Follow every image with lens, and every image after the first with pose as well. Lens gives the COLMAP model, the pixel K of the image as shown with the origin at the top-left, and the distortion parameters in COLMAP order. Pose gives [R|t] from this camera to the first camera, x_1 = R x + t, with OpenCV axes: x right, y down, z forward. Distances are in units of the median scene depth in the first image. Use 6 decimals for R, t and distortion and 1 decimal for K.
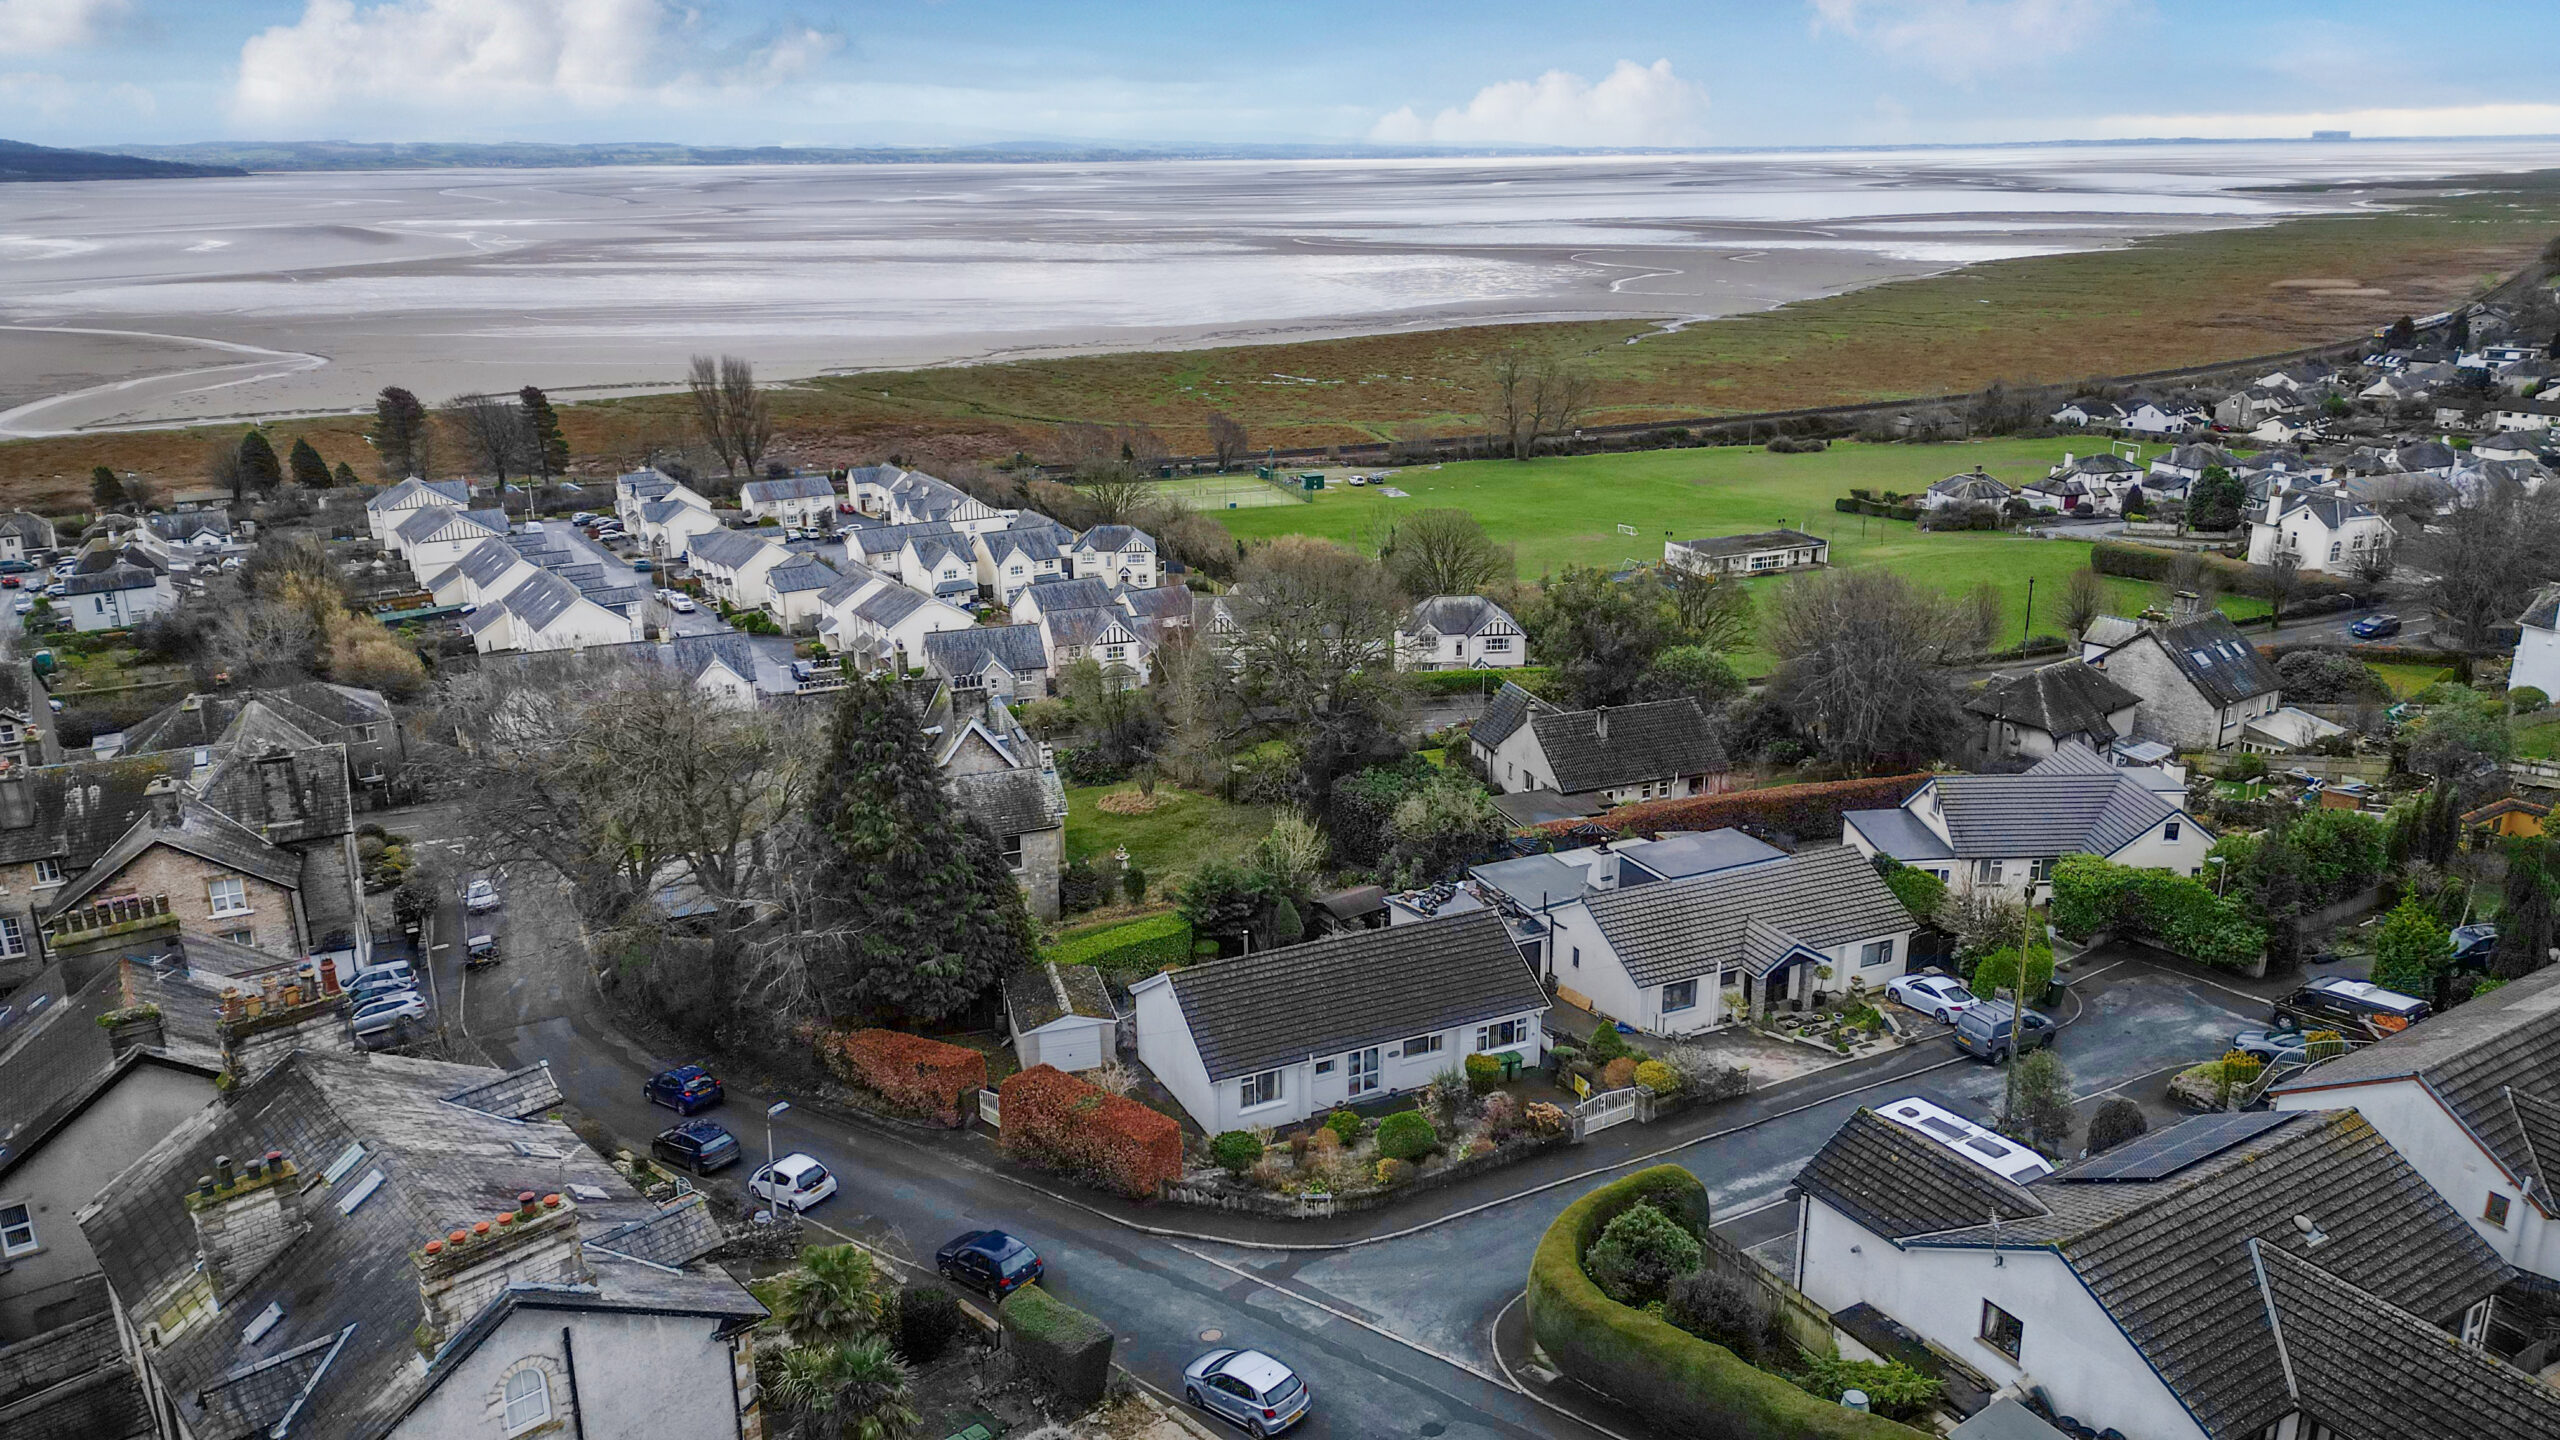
lens RADIAL K [[1760.8, 0, 1274.8], [0, 1760.8, 738.5], [0, 0, 1]] dist [0.089532, -0.094240]
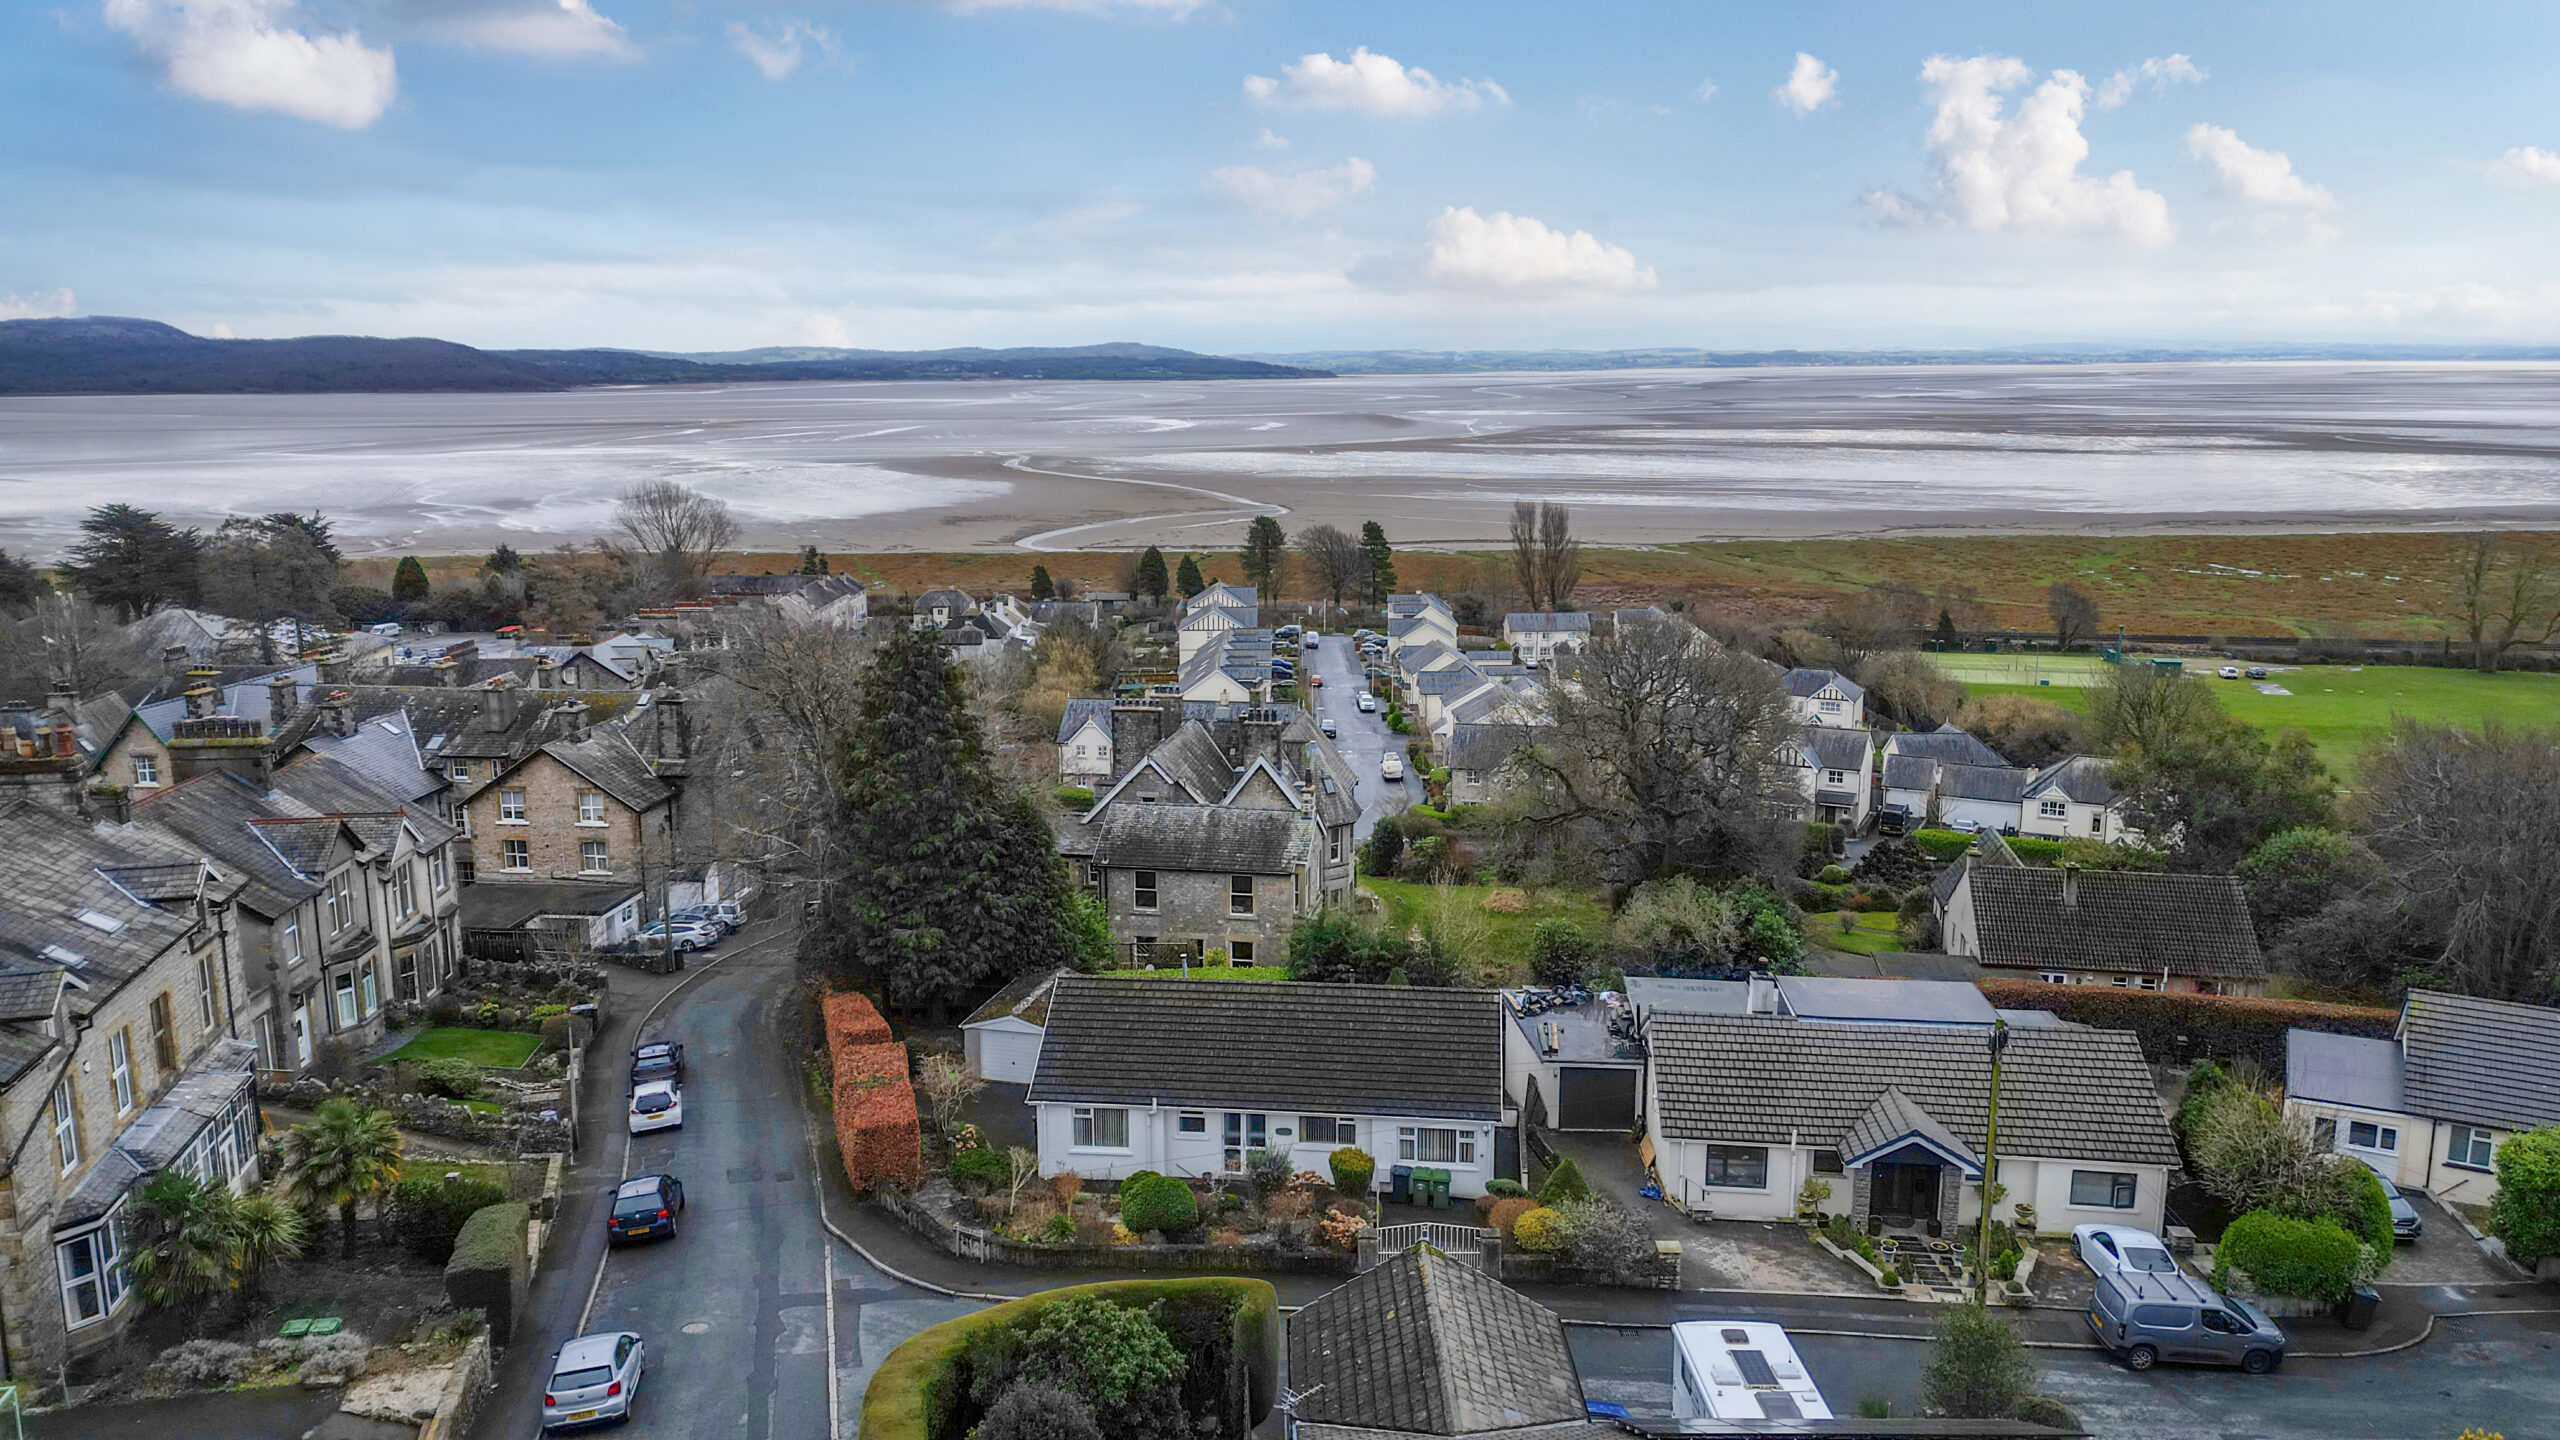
lens RADIAL K [[1760.8, 0, 1274.8], [0, 1760.8, 738.5], [0, 0, 1]] dist [0.089532, -0.094240]
pose [[0.859417, 0.112042, -0.498848, 0.120340], [-0.164079, 0.984525, -0.061549, 0.014517], [0.484232, 0.134747, 0.864501, 0.076312]]
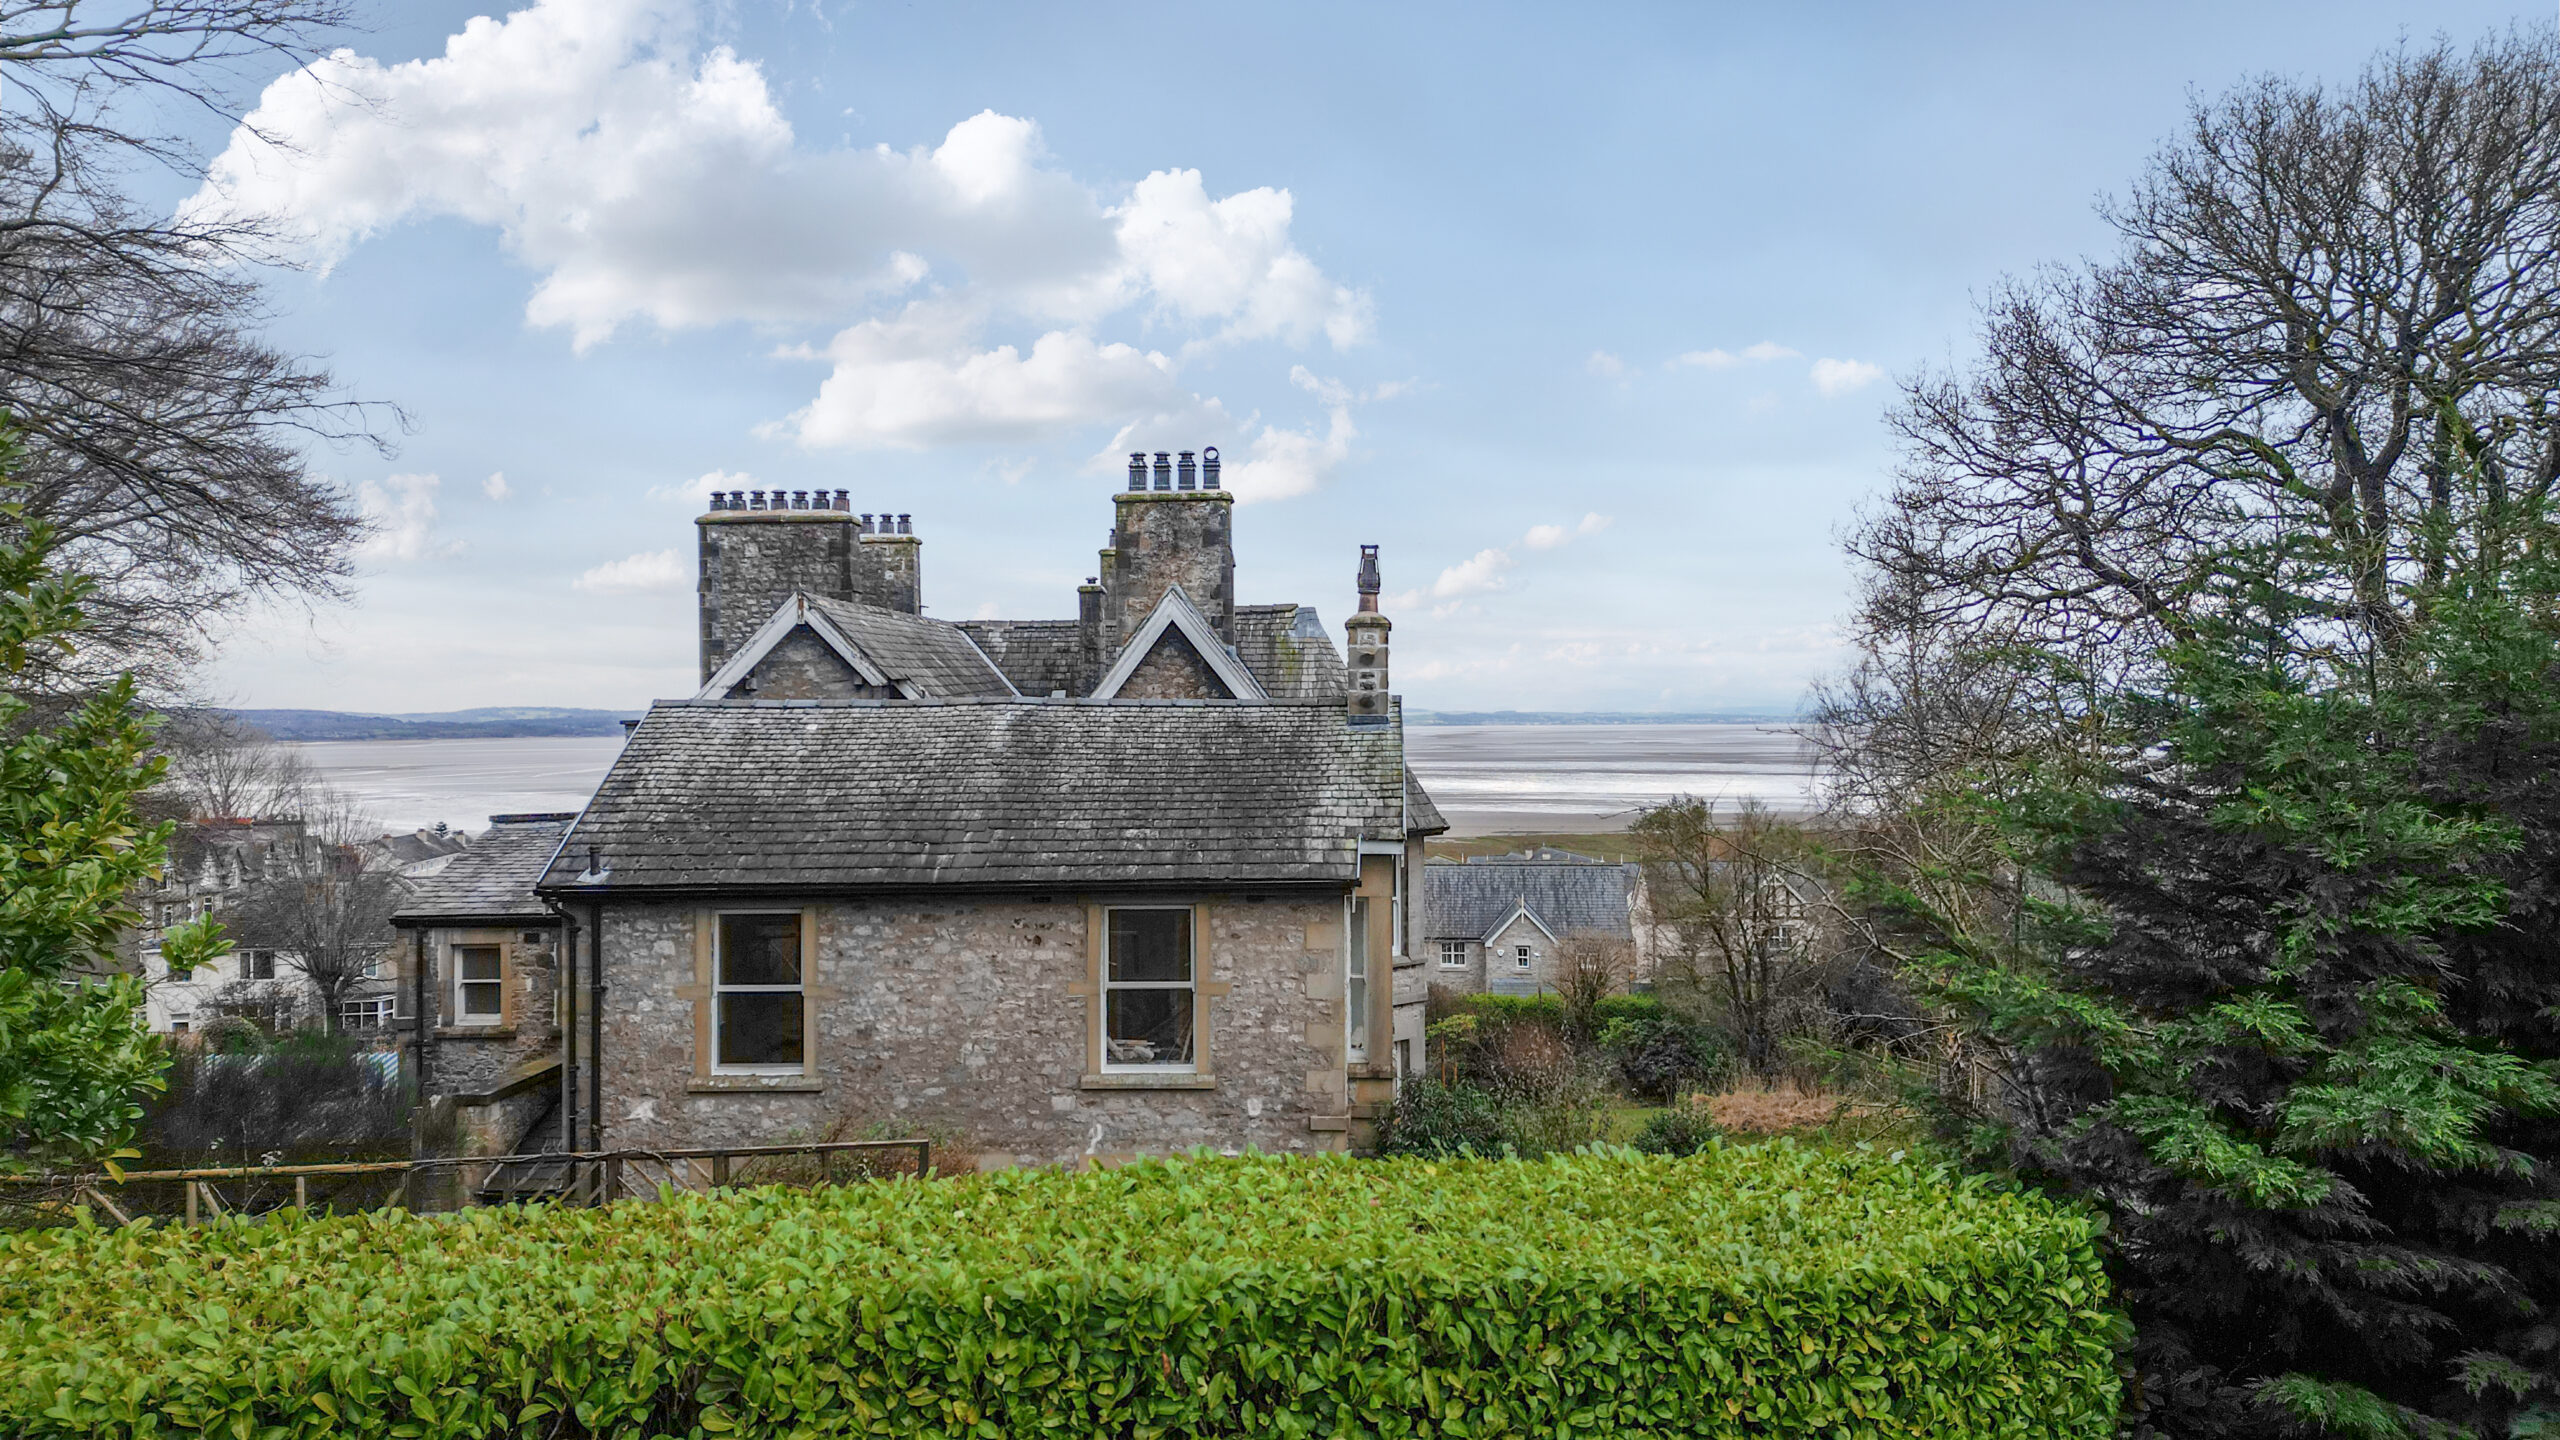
lens RADIAL K [[1760.8, 0, 1274.8], [0, 1760.8, 738.5], [0, 0, 1]] dist [0.089532, -0.094240]
pose [[0.923733, 0.006948, -0.382973, -0.016936], [-0.121727, 0.953328, -0.276311, 0.036513], [0.363179, 0.301855, 0.881467, 0.300576]]
